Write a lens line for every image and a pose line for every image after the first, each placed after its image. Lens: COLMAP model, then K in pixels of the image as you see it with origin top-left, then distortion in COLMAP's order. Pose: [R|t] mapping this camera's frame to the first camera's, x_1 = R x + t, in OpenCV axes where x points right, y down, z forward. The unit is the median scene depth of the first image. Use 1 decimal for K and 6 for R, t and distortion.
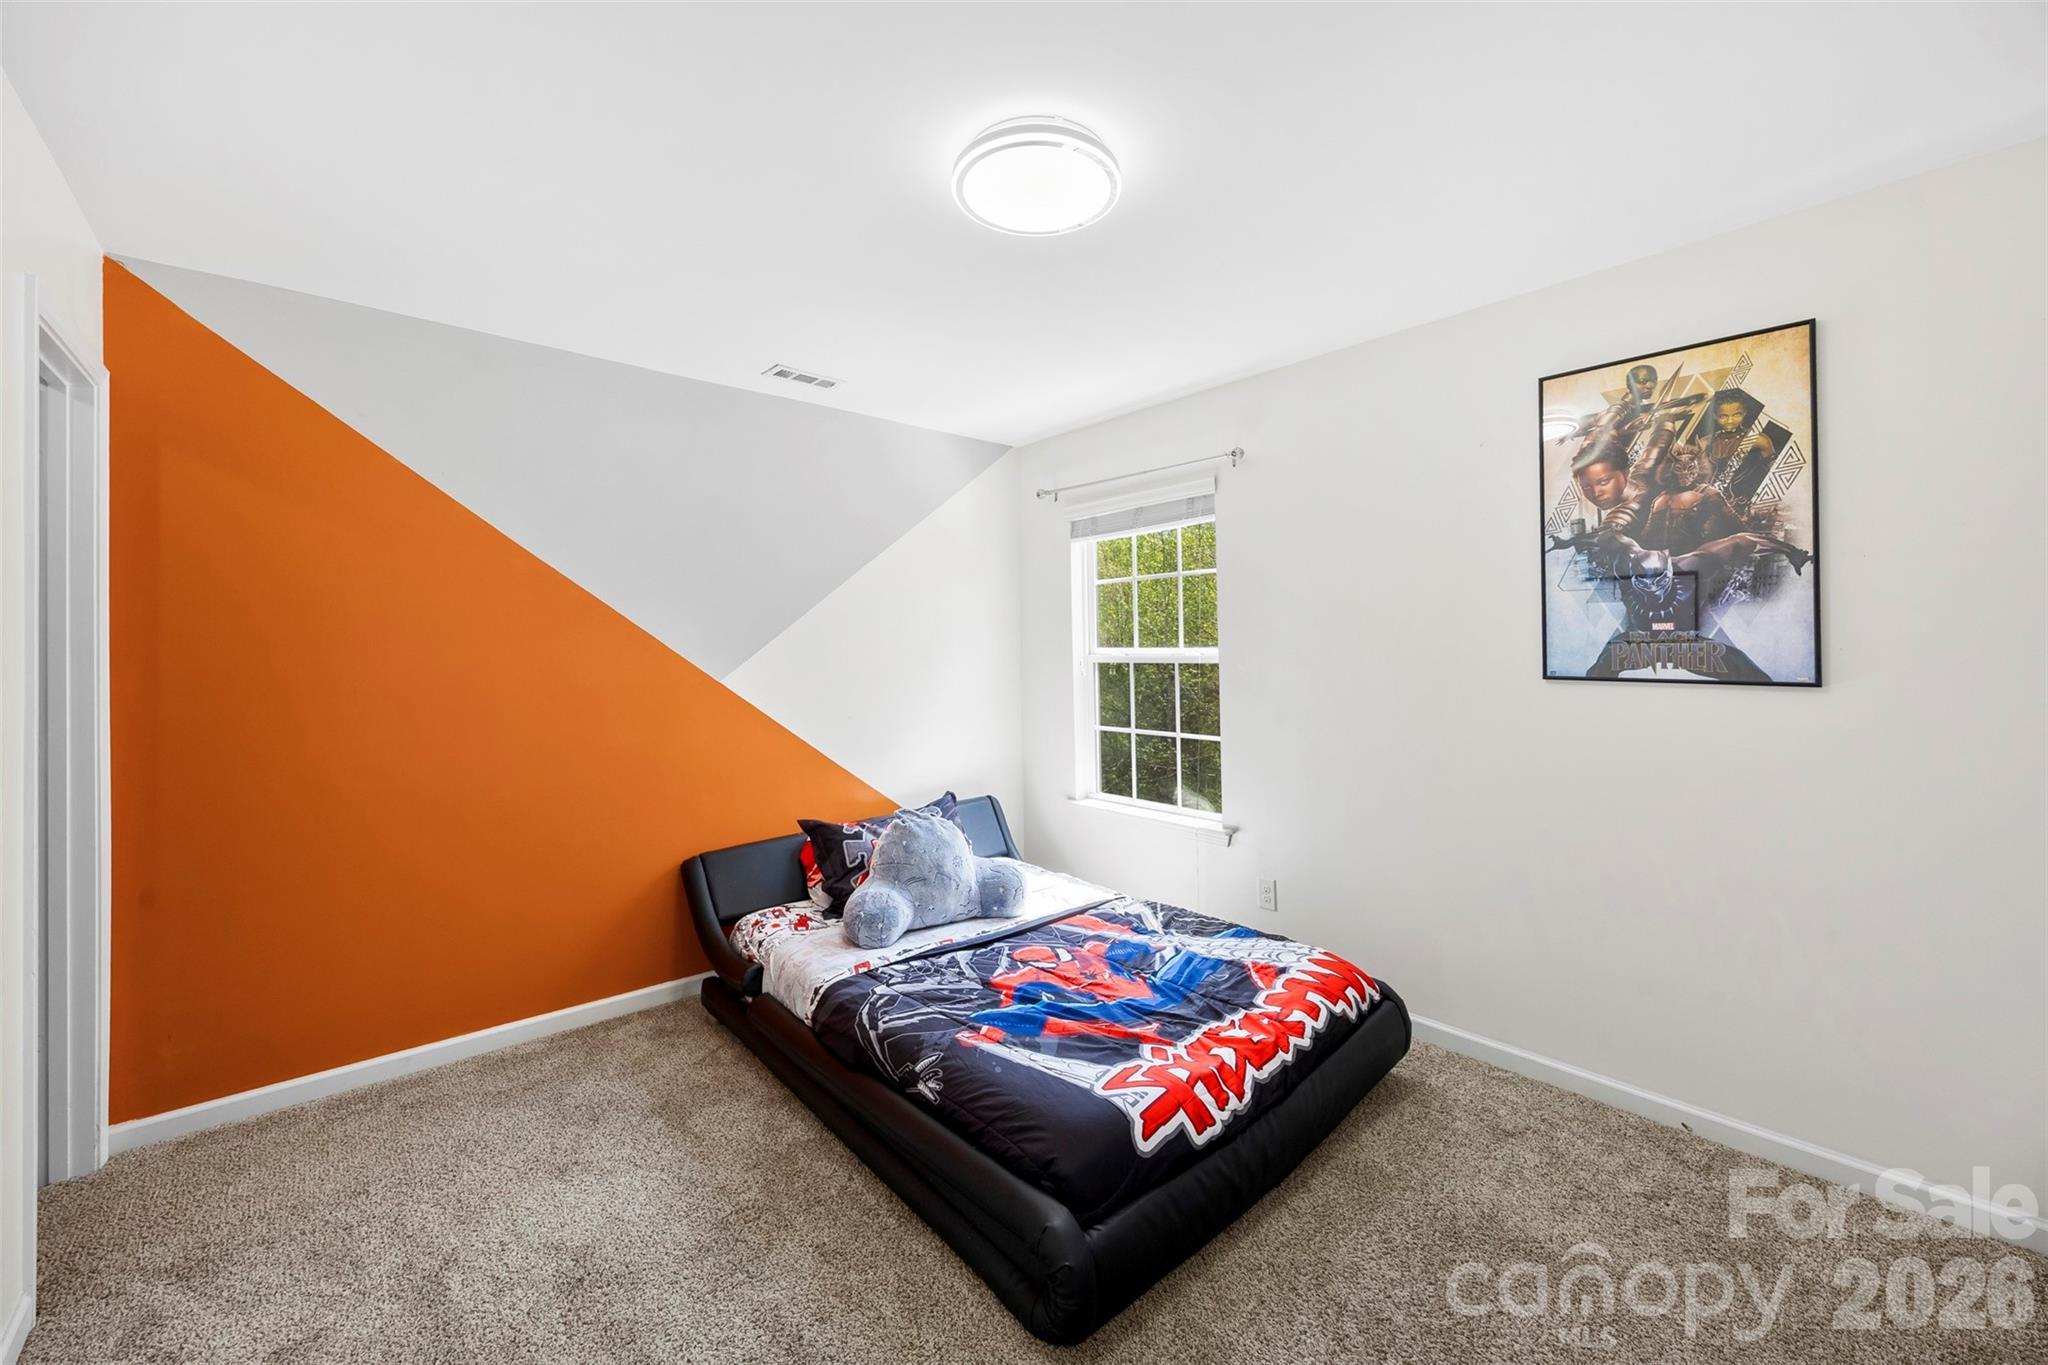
lens RADIAL K [[793.6, 0, 1068.9], [0, 793.6, 646.1], [0, 0, 1]] dist [0.000049, 0.000015]
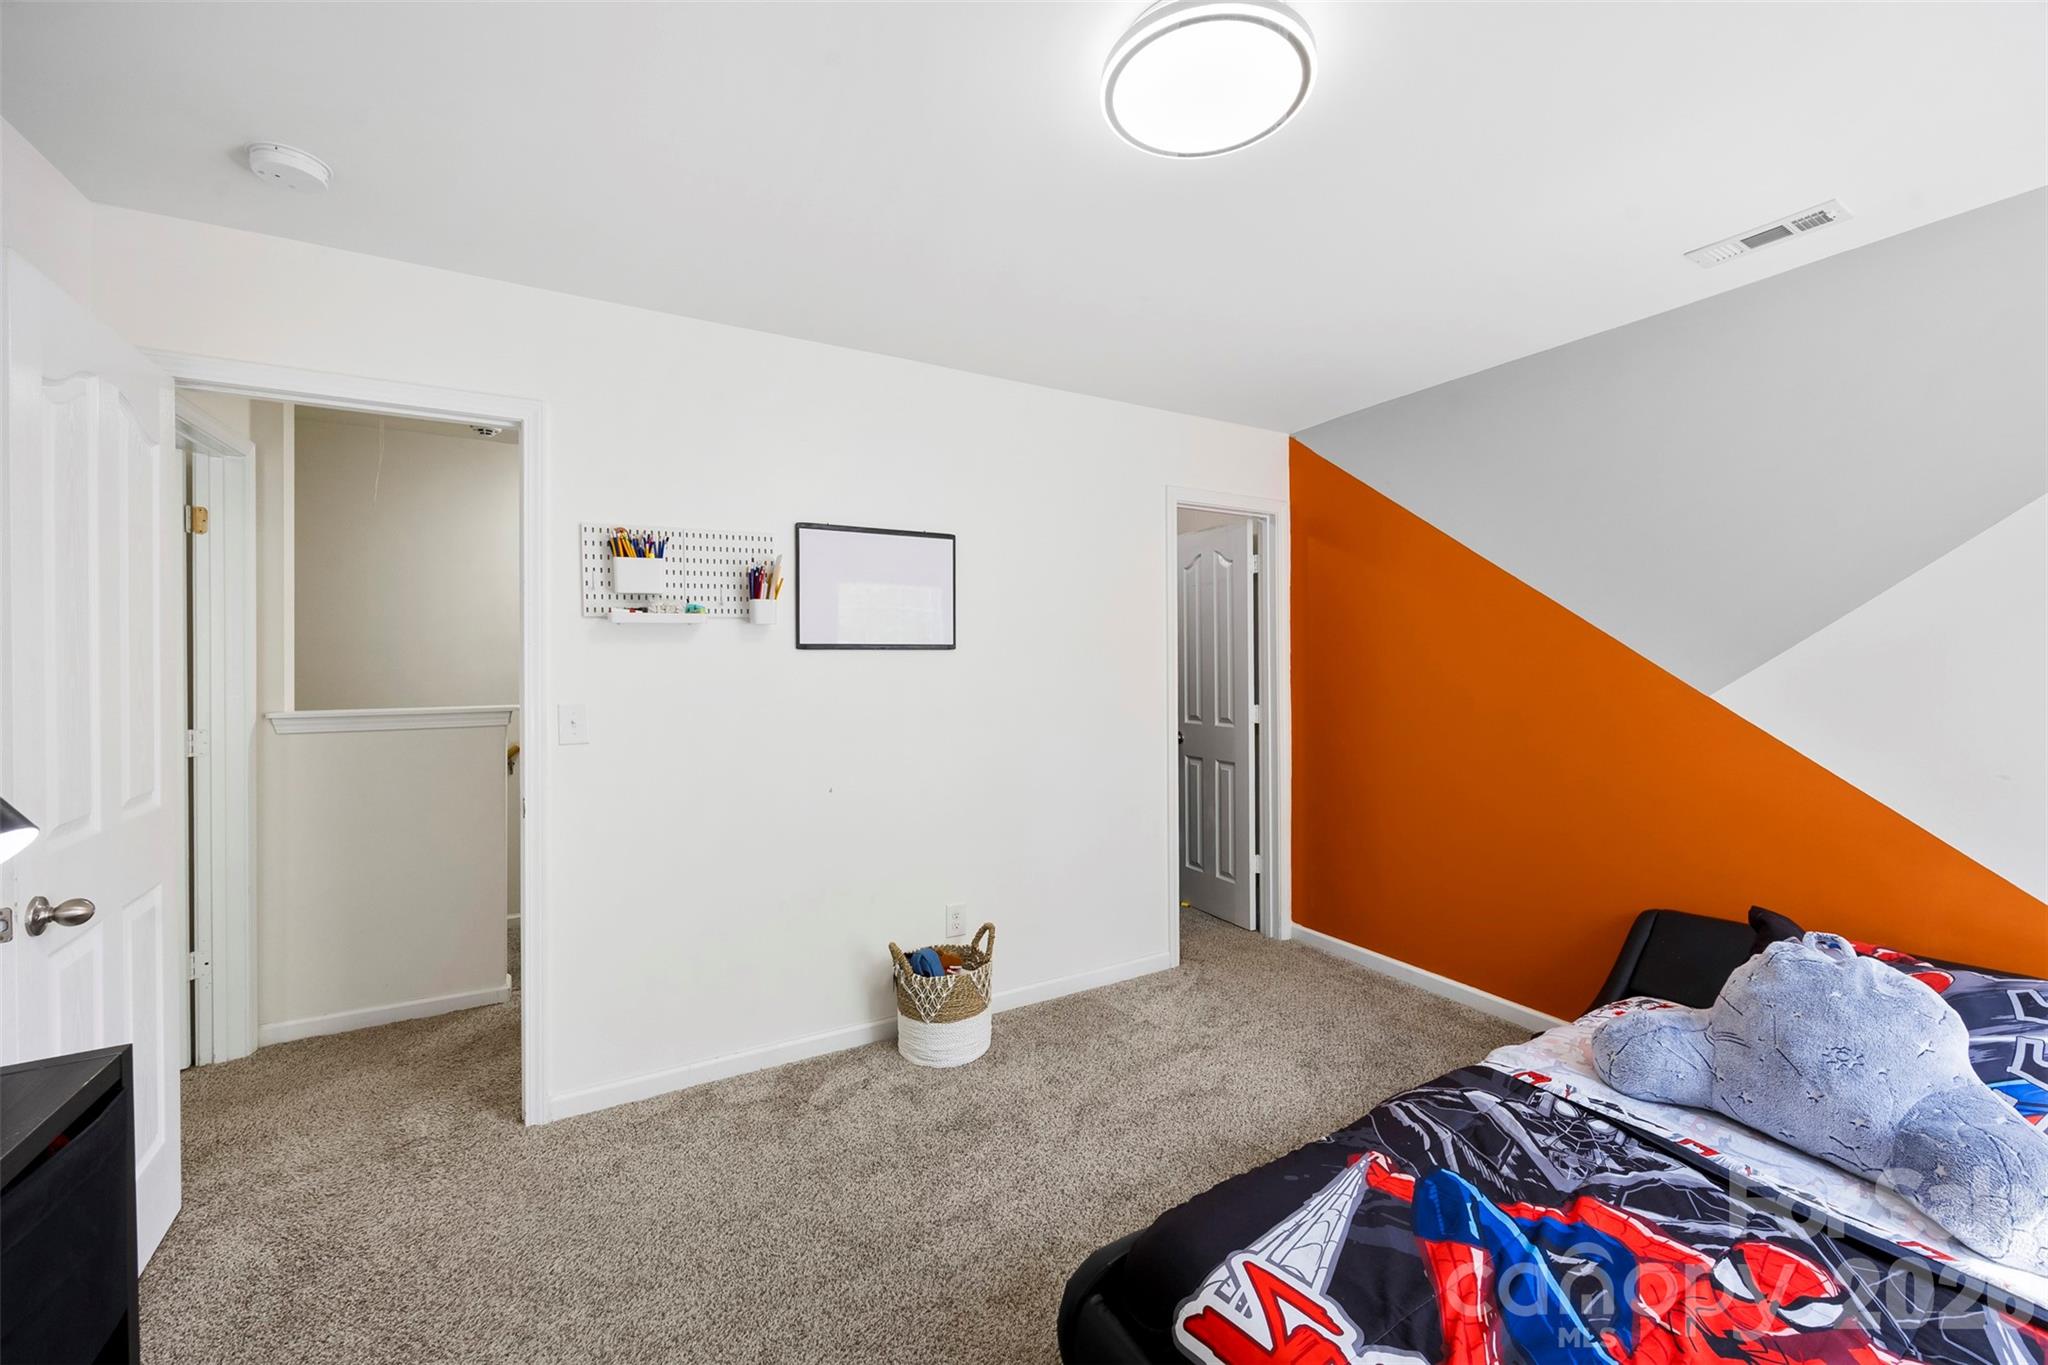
lens RADIAL K [[801.1, 0, 1038.3], [0, 801.1, 674.5], [0, 0, 1]] dist [-0.001042, 0.000073]
pose [[-0.221795, 0.019672, -0.974895, 0.576425], [0.017668, 0.999713, 0.016153, 0.001930], [0.974933, -0.013642, -0.222079, 0.715719]]
